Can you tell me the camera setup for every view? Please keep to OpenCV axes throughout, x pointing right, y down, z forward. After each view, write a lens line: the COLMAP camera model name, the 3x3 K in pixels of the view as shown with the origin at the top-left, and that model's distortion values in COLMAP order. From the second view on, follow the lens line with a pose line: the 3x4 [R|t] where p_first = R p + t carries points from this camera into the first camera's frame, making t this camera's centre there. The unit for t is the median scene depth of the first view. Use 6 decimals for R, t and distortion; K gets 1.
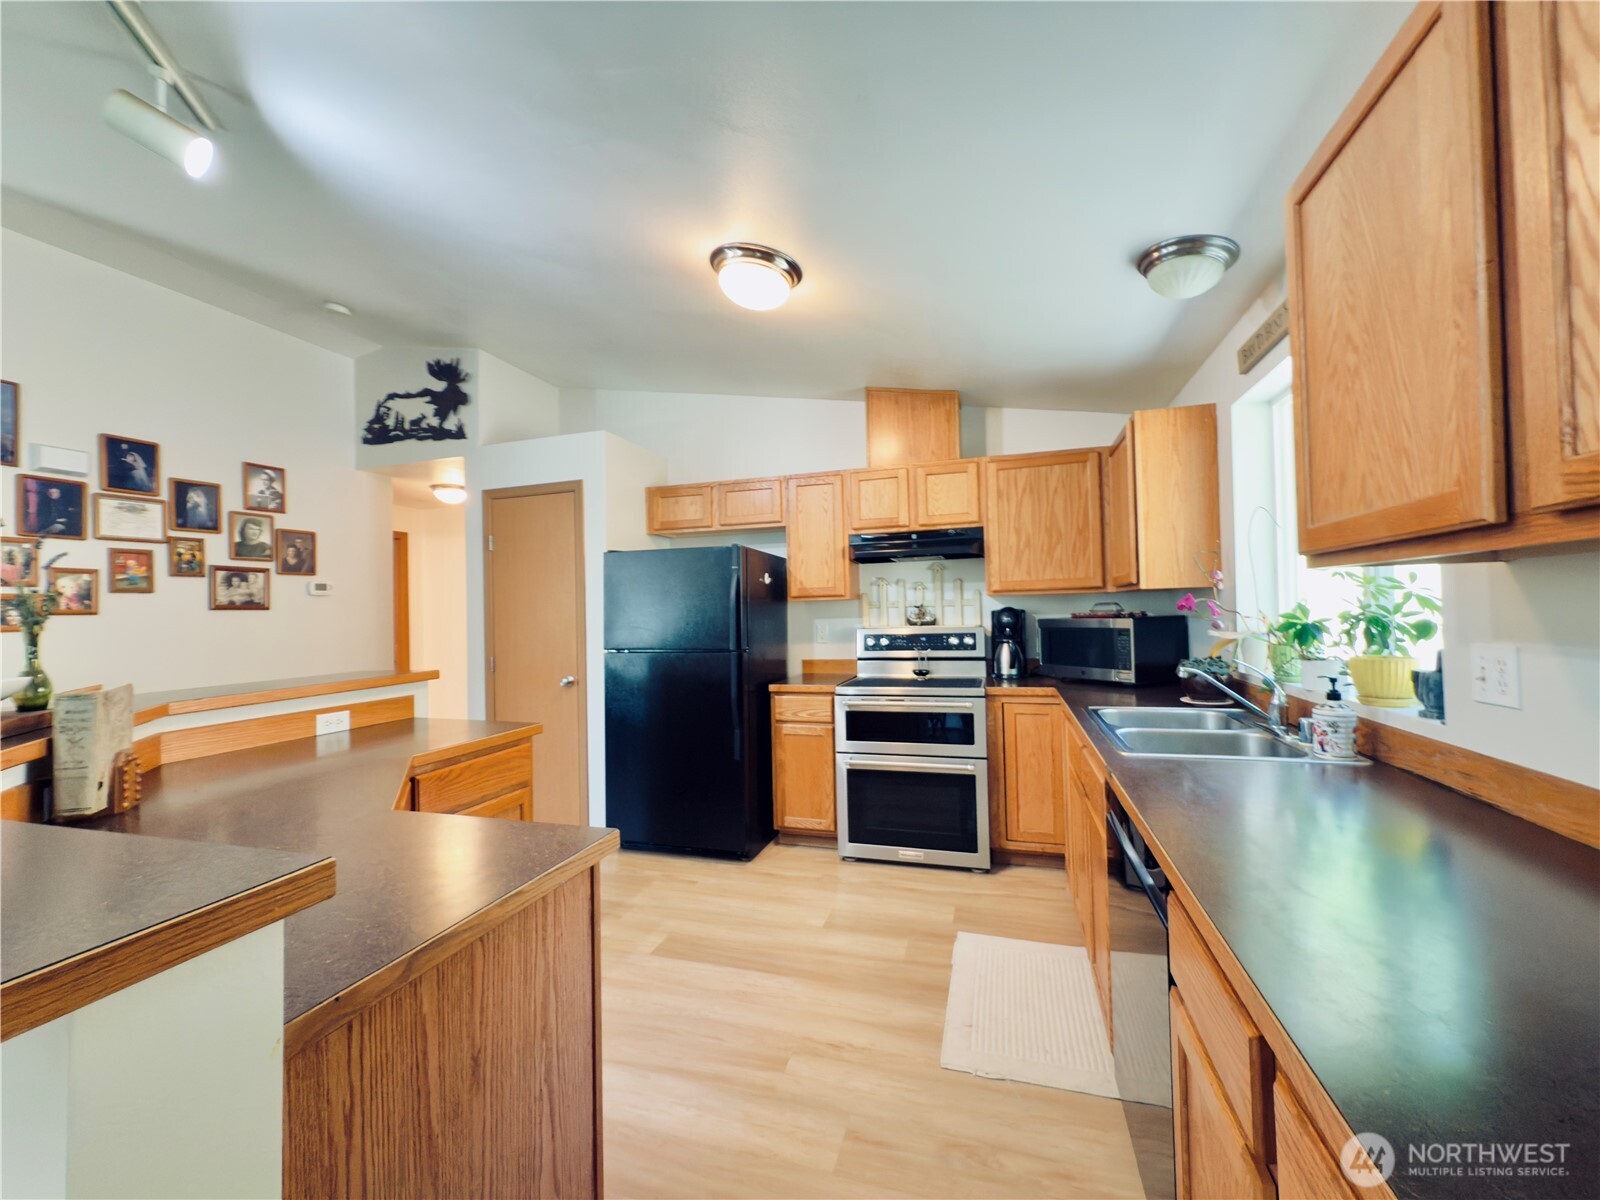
lens RADIAL K [[635.9, 0, 798.8], [0, 635.9, 595.5], [0, 0, 1]] dist [-0.000585, -0.000094]
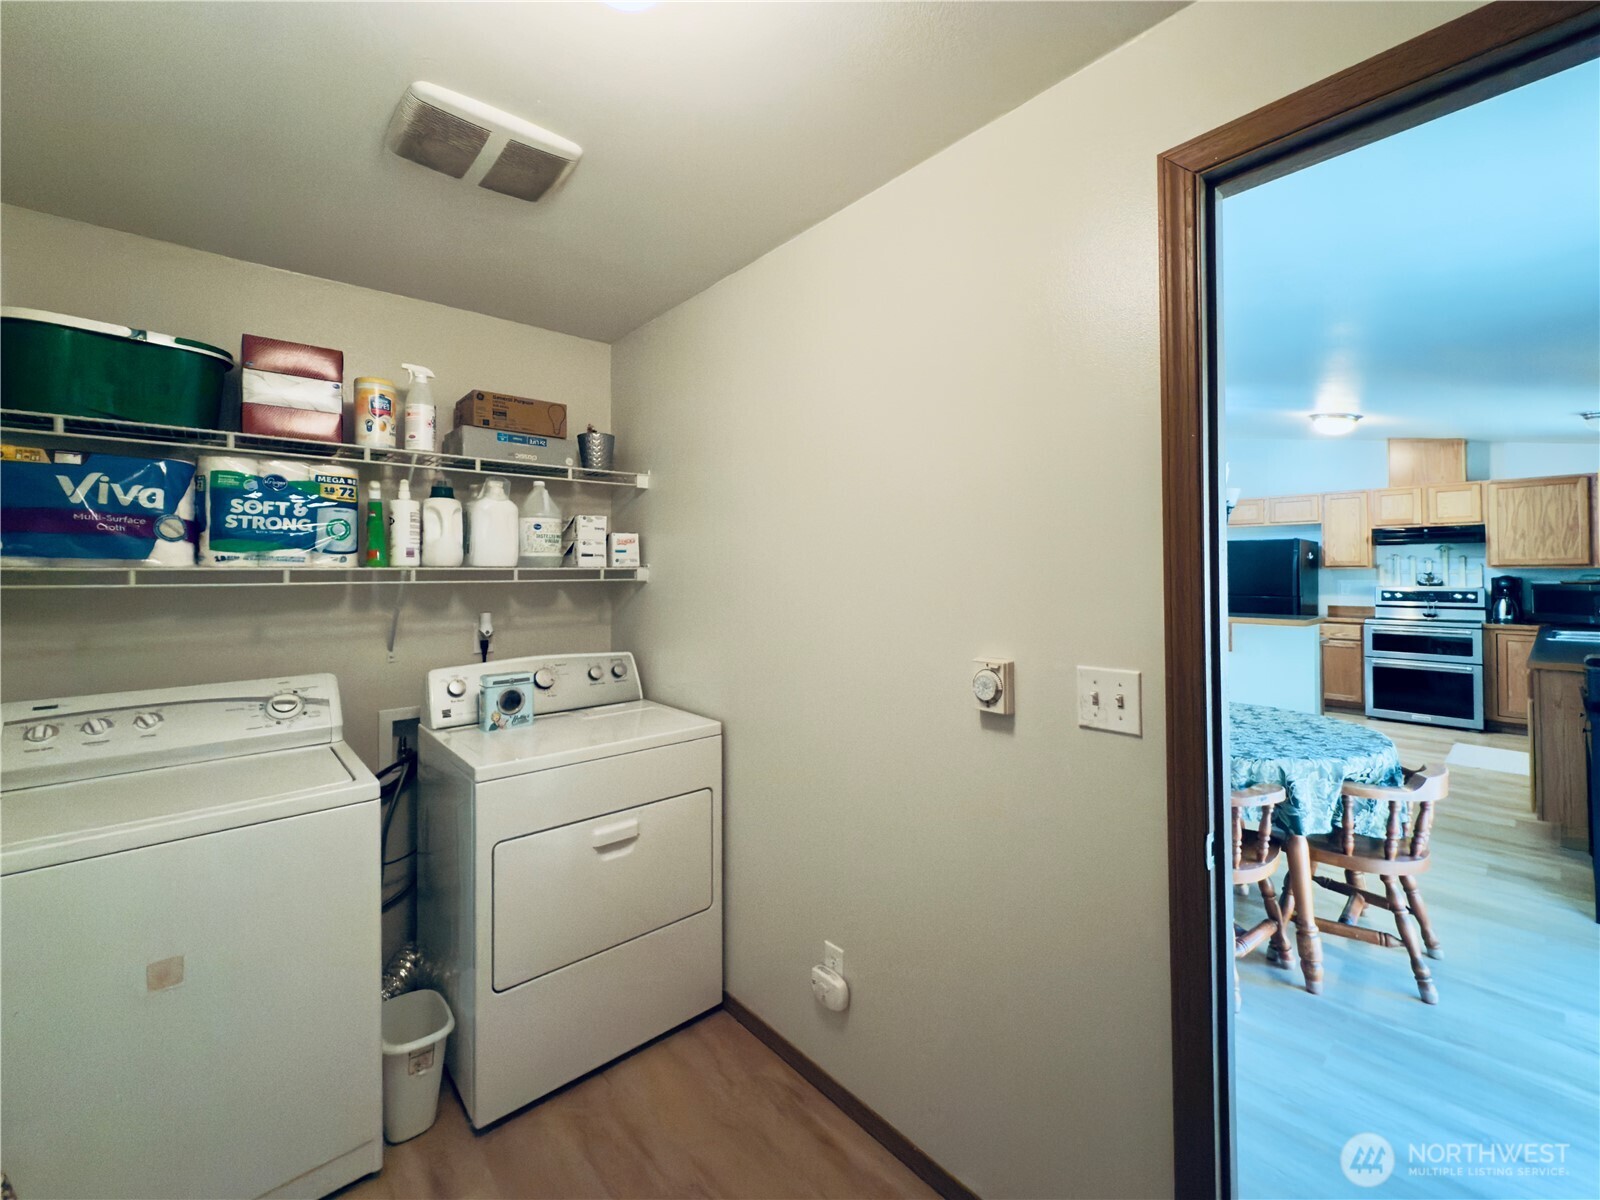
lens RADIAL K [[665.4, 0, 801.9], [0, 665.4, 561.3], [0, 0, 1]] dist [-0.001150, -0.000442]
pose [[0.853743, 0.011132, -0.520576, -0.286519], [0.000653, 0.999748, 0.022449, -0.052974], [0.520694, -0.019505, 0.853520, -1.242162]]
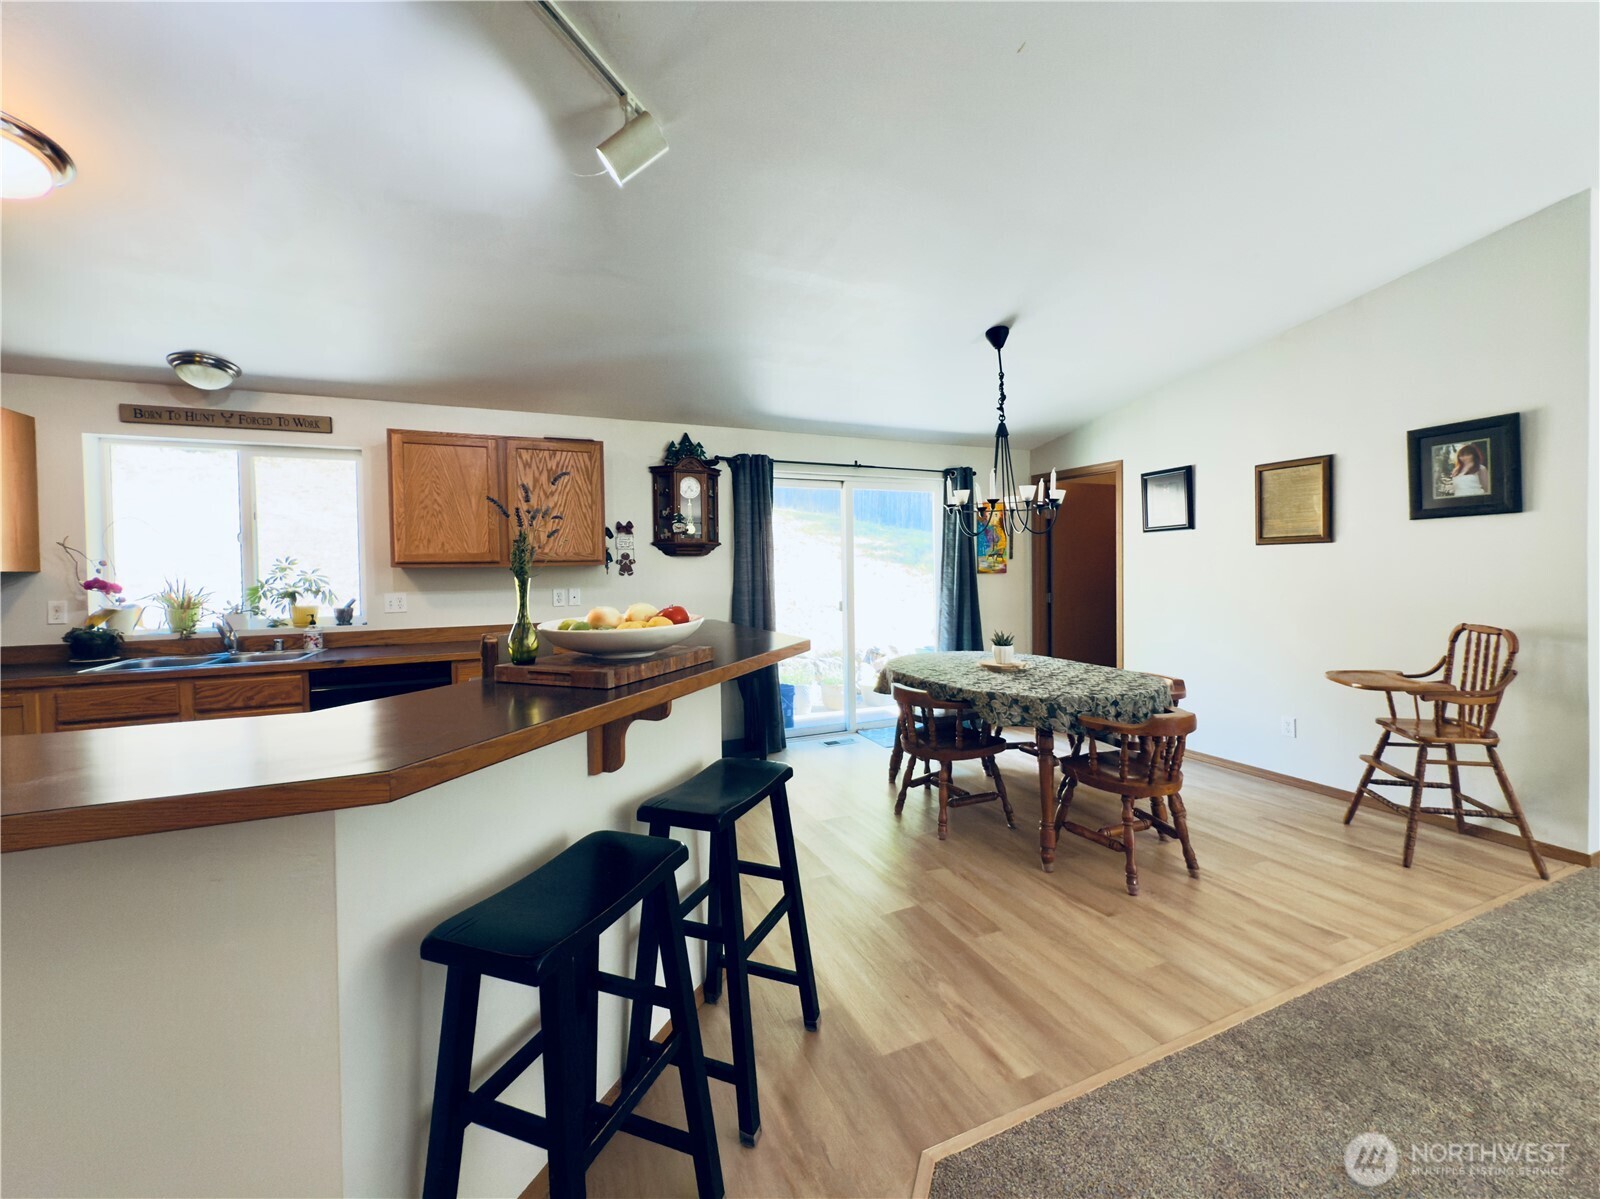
lens RADIAL K [[649.2, 0, 802.8], [0, 649.2, 578.3], [0, 0, 1]] dist [-0.000291, -0.000230]
pose [[-0.650338, 0.020454, 0.759370, -0.865438], [0.012121, 0.999790, -0.016549, 0.025669], [-0.759549, -0.001558, -0.650449, 0.504465]]
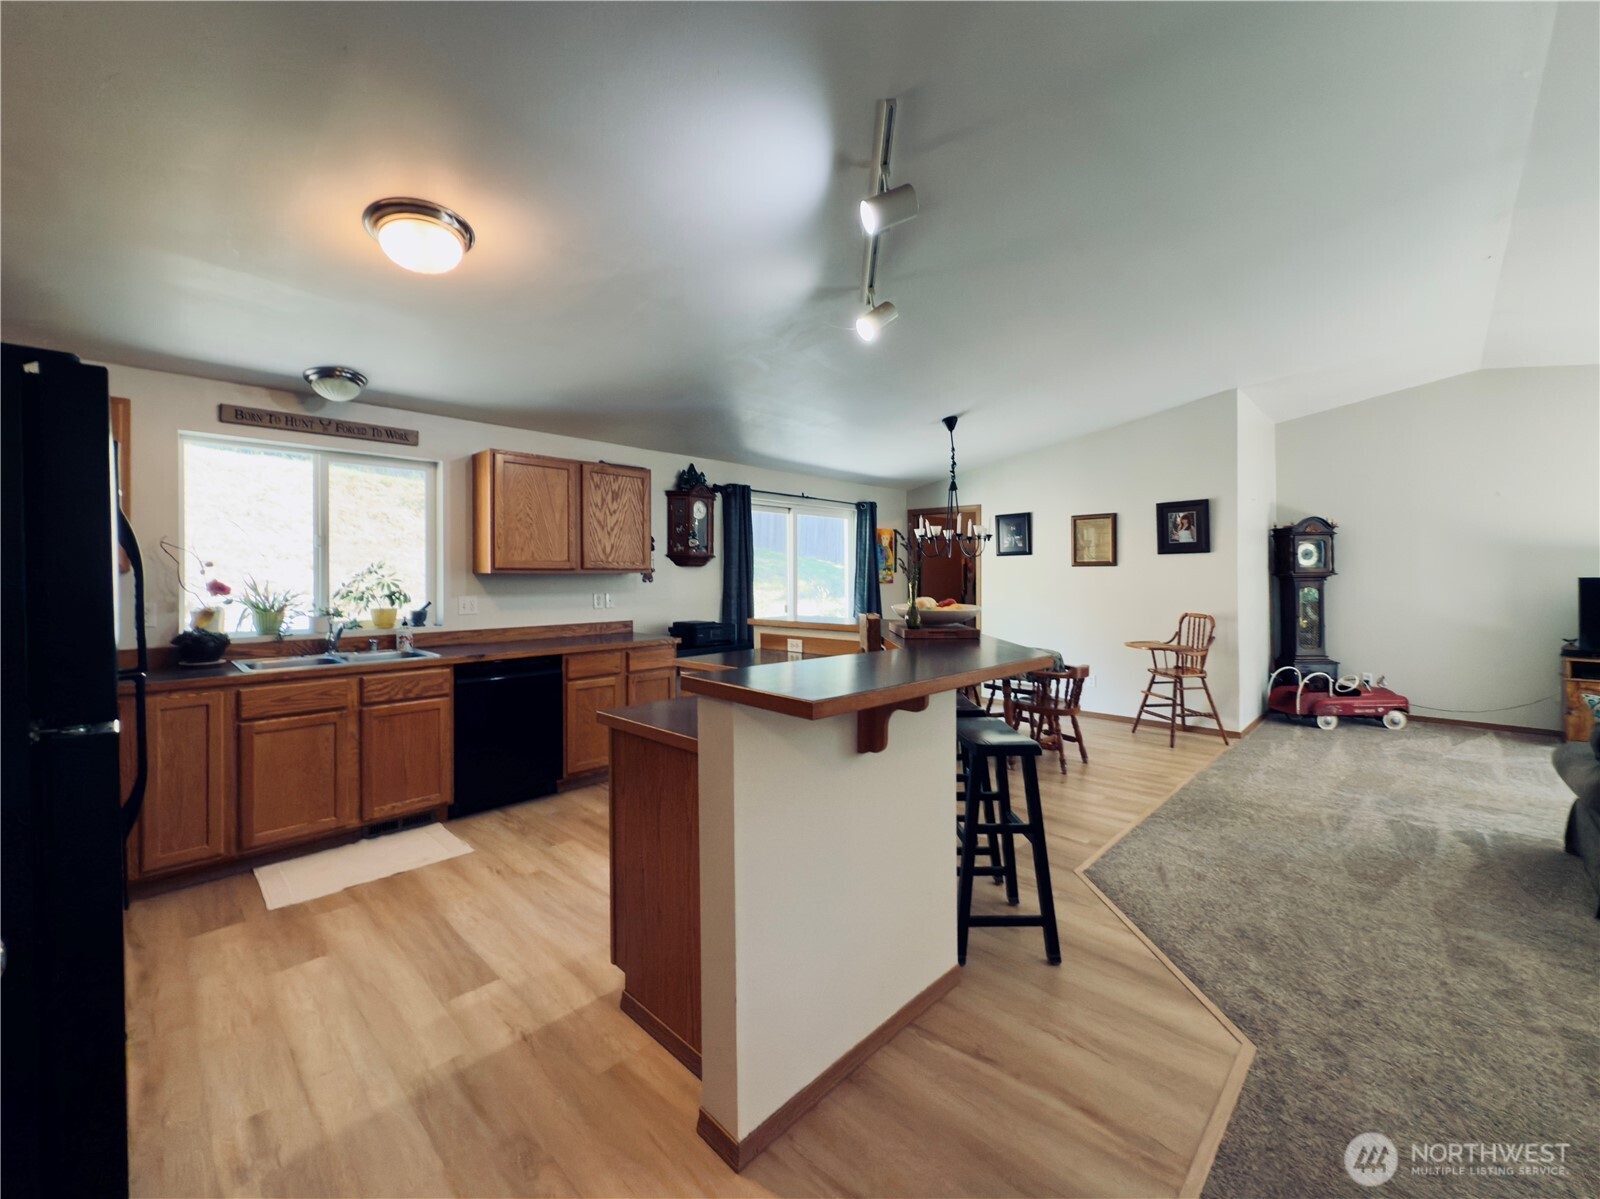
lens RADIAL K [[656.4, 0, 795.8], [0, 656.4, 571.6], [0, 0, 1]] dist [-0.000056, -0.000206]
pose [[-0.890293, 0.028214, 0.454513, -0.674488], [0.012118, 0.999193, -0.038288, 0.031797], [-0.455226, -0.028580, -0.889917, 1.079686]]
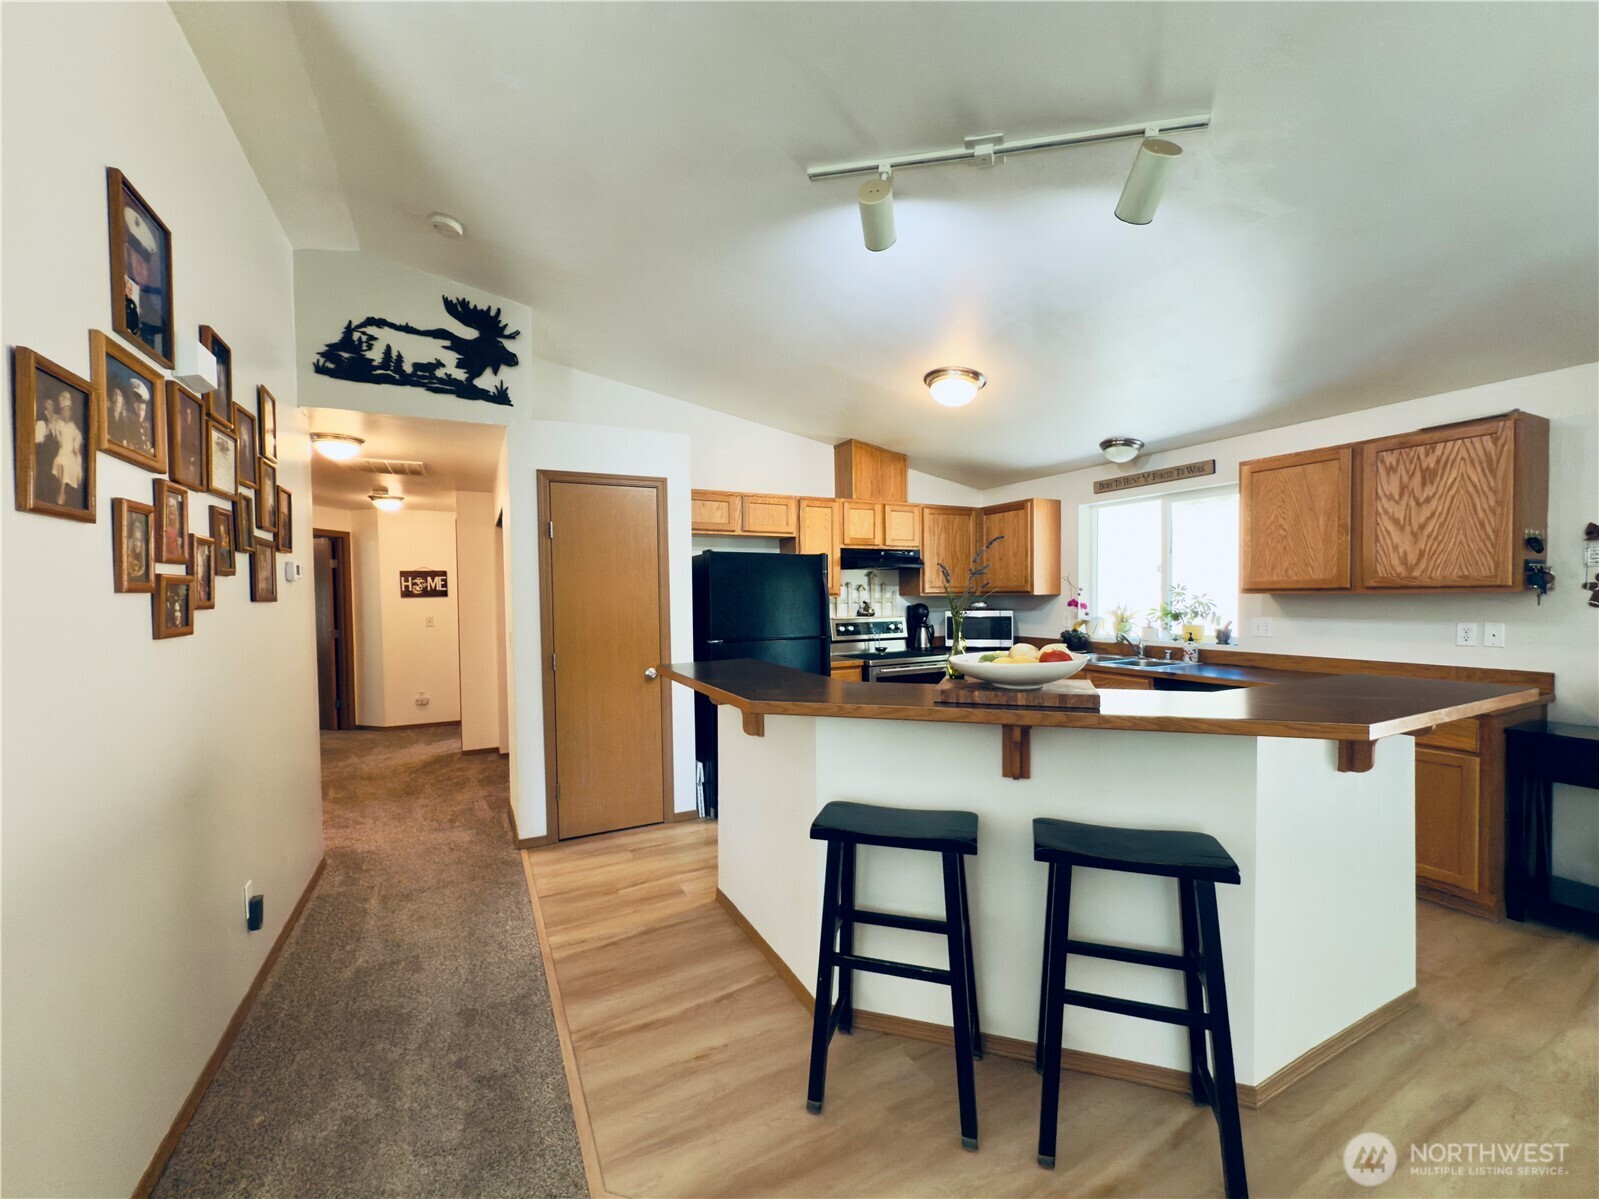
lens RADIAL K [[646.2, 0, 802.8], [0, 646.2, 608.8], [0, 0, 1]] dist [0.000571, -0.000012]
pose [[0.714246, -0.001511, 0.699893, -0.937138], [-0.021173, 0.999493, 0.023765, 0.000149], [-0.699574, -0.031793, 0.713852, 0.093257]]
